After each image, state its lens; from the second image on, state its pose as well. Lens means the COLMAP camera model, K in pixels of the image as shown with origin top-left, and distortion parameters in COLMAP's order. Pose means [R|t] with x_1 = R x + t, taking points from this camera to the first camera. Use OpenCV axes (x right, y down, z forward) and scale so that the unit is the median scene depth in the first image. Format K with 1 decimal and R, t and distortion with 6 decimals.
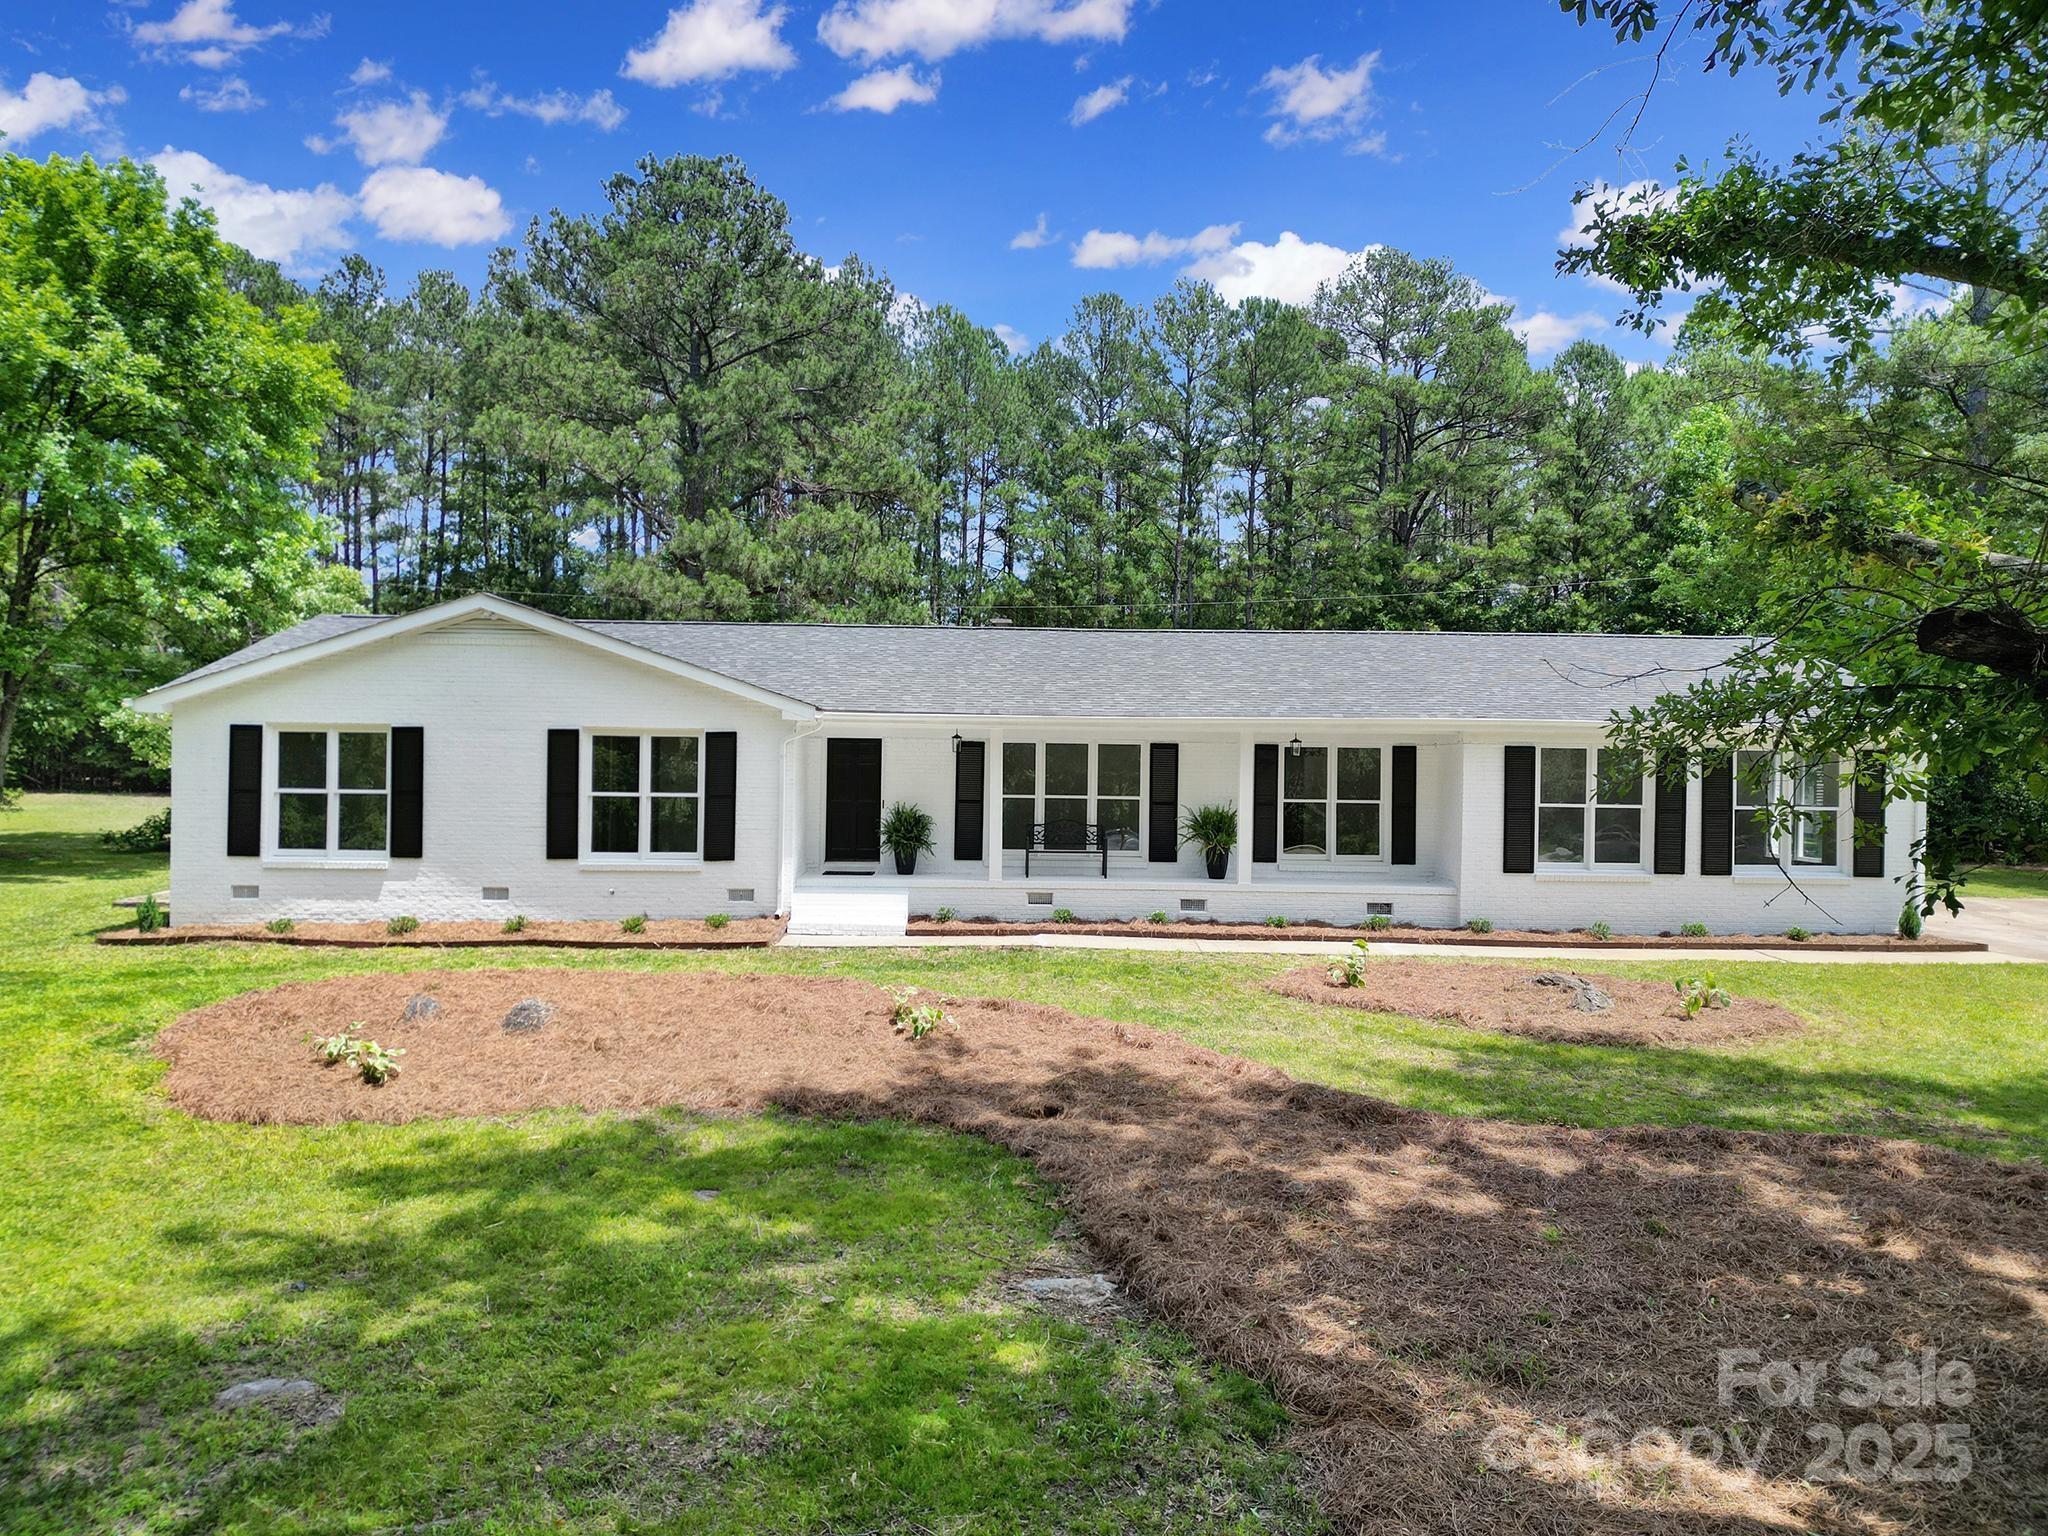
lens RADIAL K [[1423.8, 0, 1024.9], [0, 1423.8, 777.4], [0, 0, 1]] dist [0.064395, -0.050508]
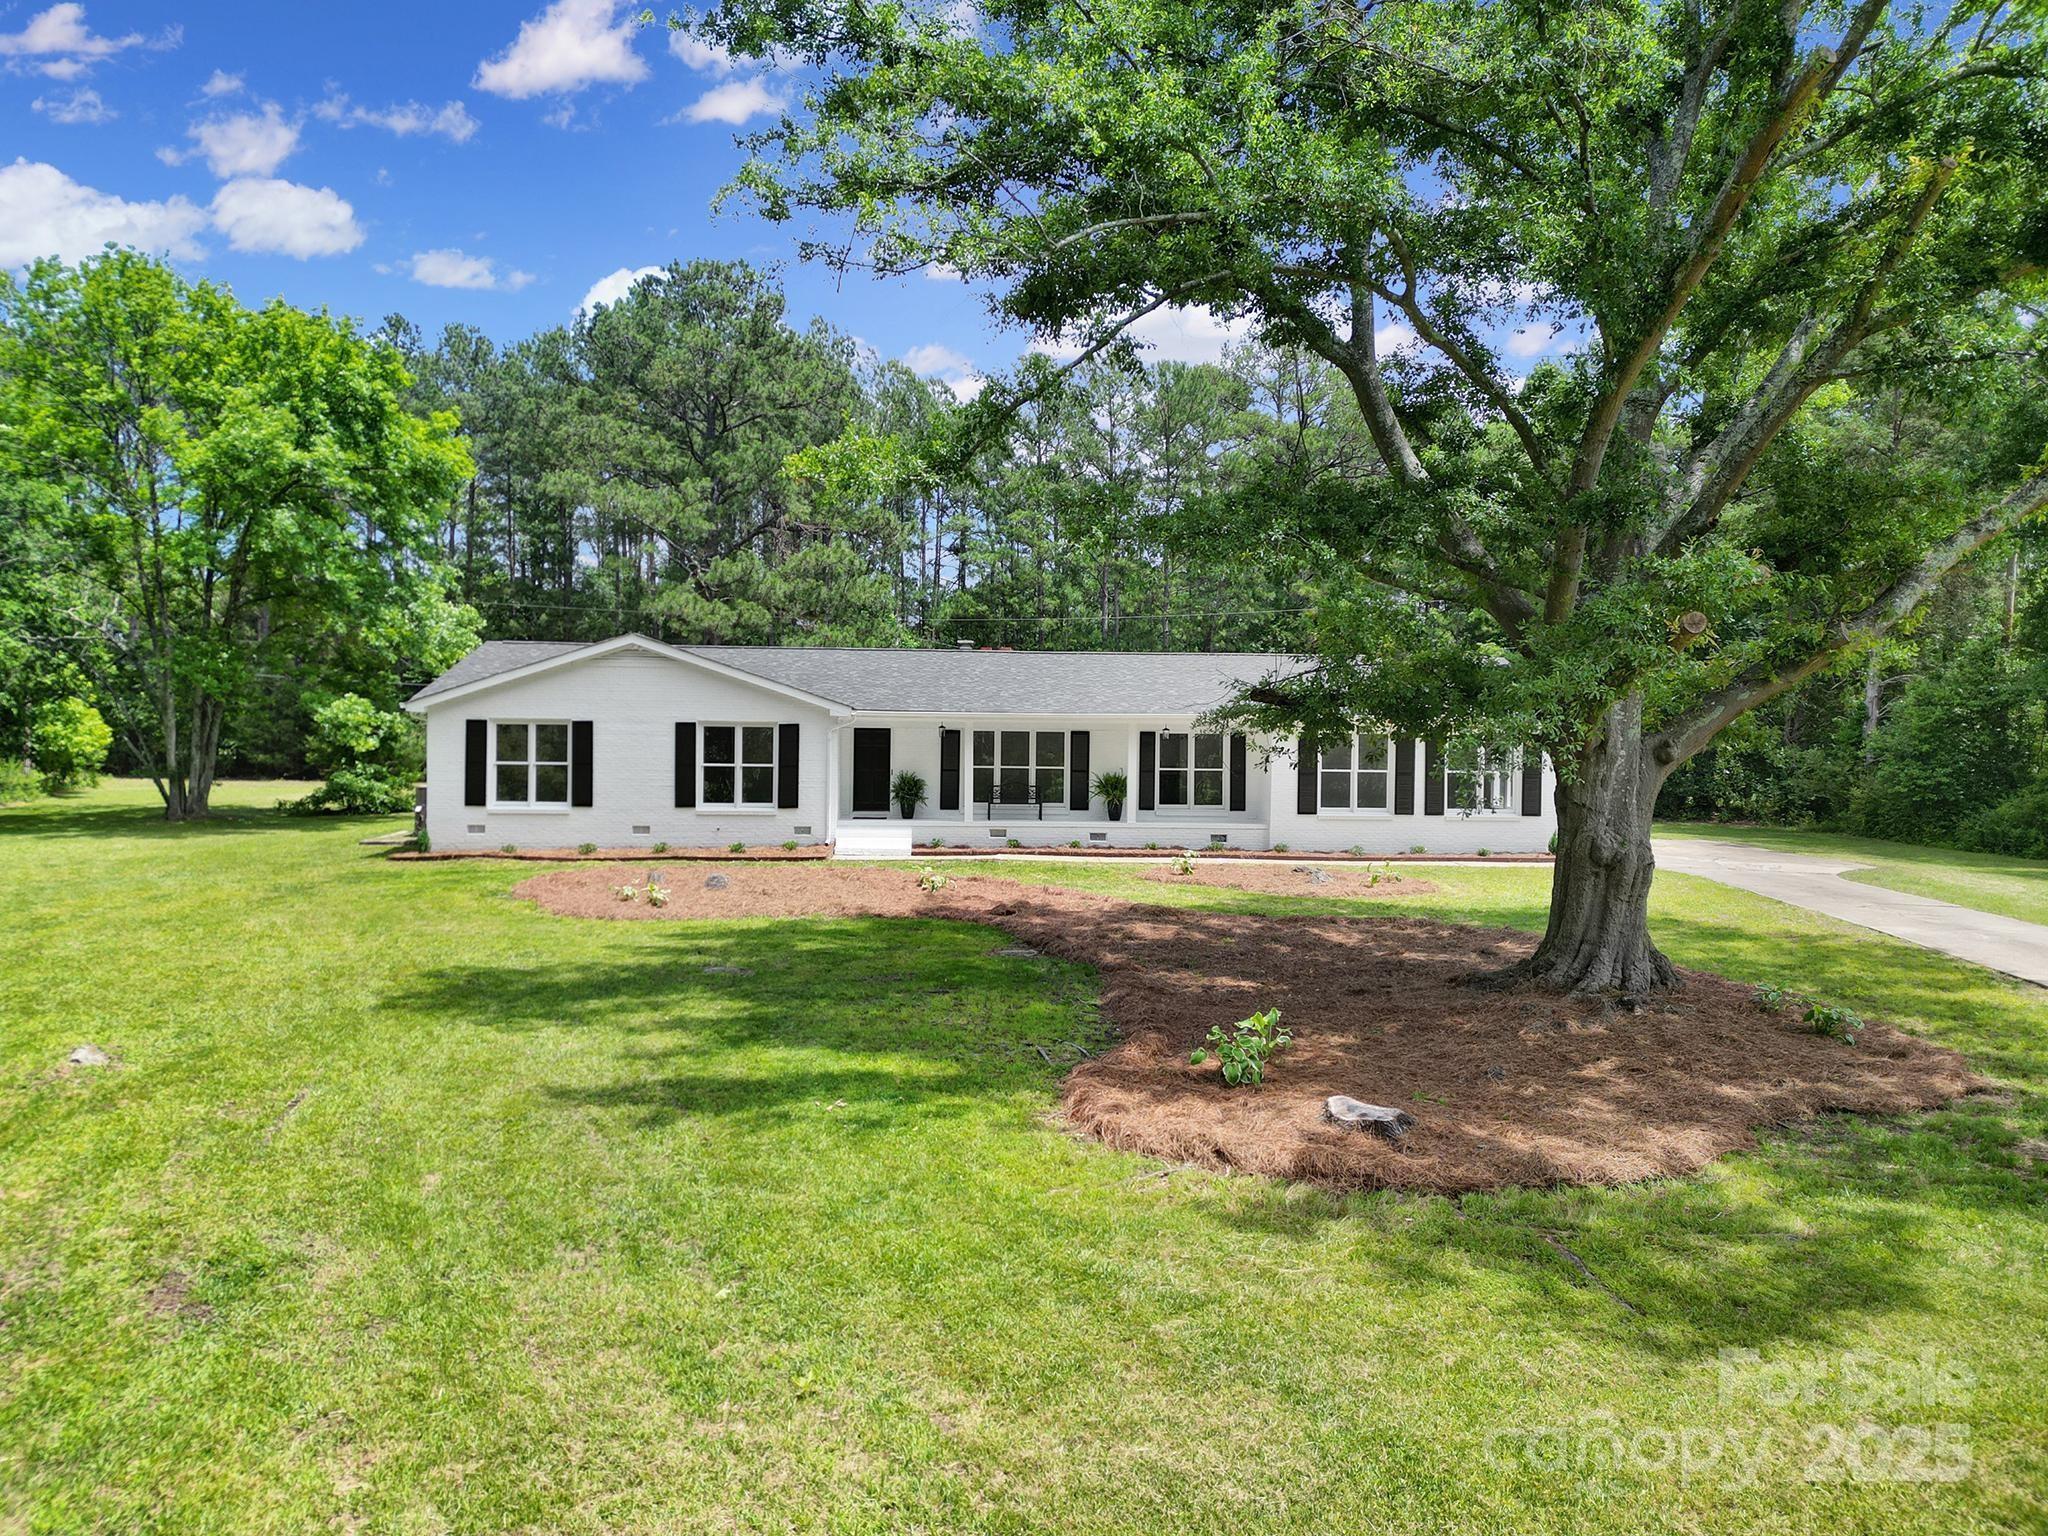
lens RADIAL K [[1423.8, 0, 1032.0], [0, 1423.8, 768.7], [0, 0, 1]] dist [0.064395, -0.050508]
pose [[0.999020, -0.002710, 0.044178, -0.019364], [0.002708, 0.999996, 0.000116, 0.015758], [-0.044178, 0.000003, 0.999024, -0.502745]]
